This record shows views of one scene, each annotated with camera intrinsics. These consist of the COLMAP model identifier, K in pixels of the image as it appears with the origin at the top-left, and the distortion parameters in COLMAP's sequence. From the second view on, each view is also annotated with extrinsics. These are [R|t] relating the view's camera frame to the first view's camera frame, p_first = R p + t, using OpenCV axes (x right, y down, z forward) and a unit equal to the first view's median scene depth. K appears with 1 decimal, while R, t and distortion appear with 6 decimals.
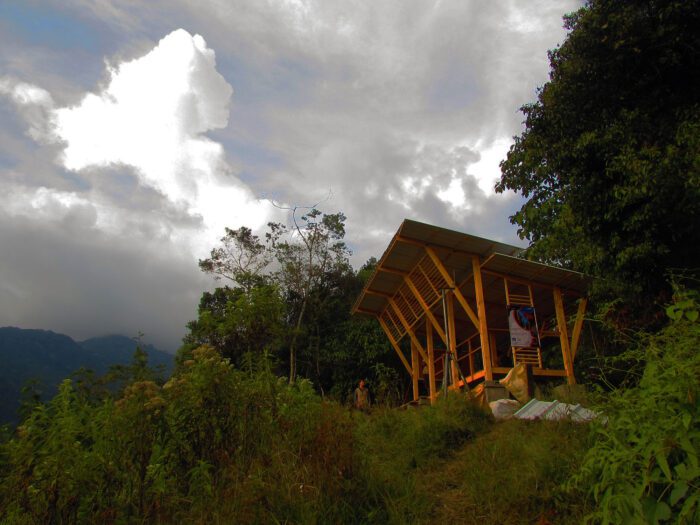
lens RADIAL K [[494.4, 0, 350.0], [0, 494.4, 262.5], [0, 0, 1]] dist [-0.026890, -0.000054]
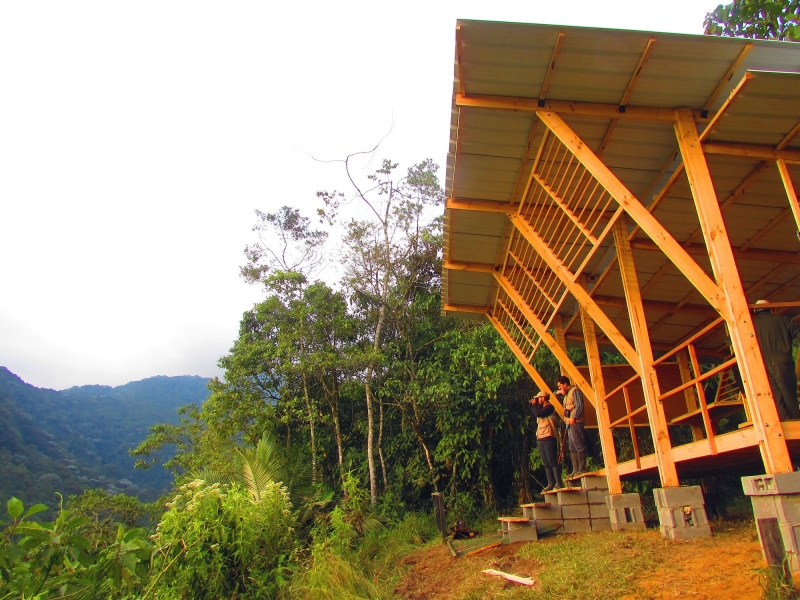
lens RADIAL K [[565.0, 0, 400.0], [0, 565.0, 300.0], [0, 0, 1]] dist [-0.026890, -0.000054]
pose [[0.973914, -0.124084, -0.189986, 0.090181], [0.134294, 0.990060, 0.041794, 0.061841], [0.182912, -0.066217, 0.980897, 0.437611]]
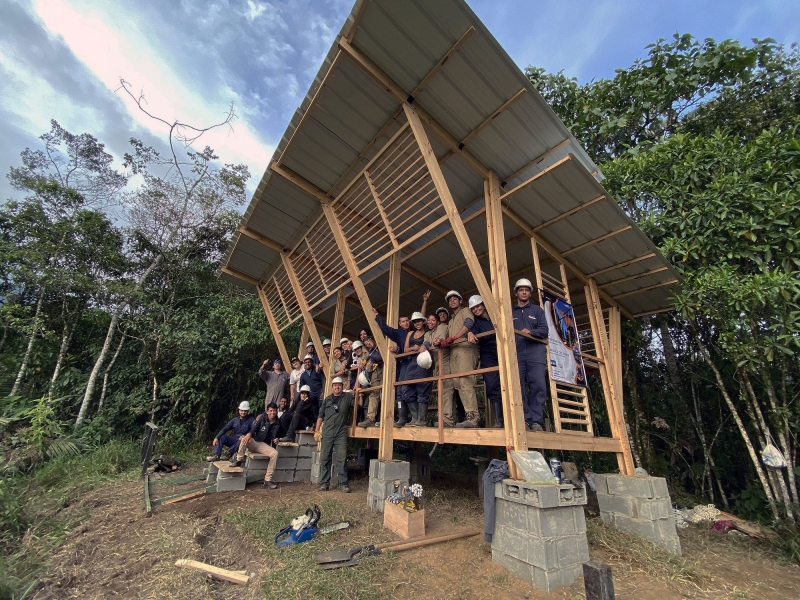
lens RADIAL K [[325.9, 0, 400.0], [0, 325.9, 300.0], [0, 0, 1]] dist [0.009440, -0.013273]
pose [[0.891542, 0.205696, 0.403537, 0.058603], [-0.219264, 0.975581, -0.012862, 0.100281], [-0.396328, -0.077014, 0.914873, 0.592304]]
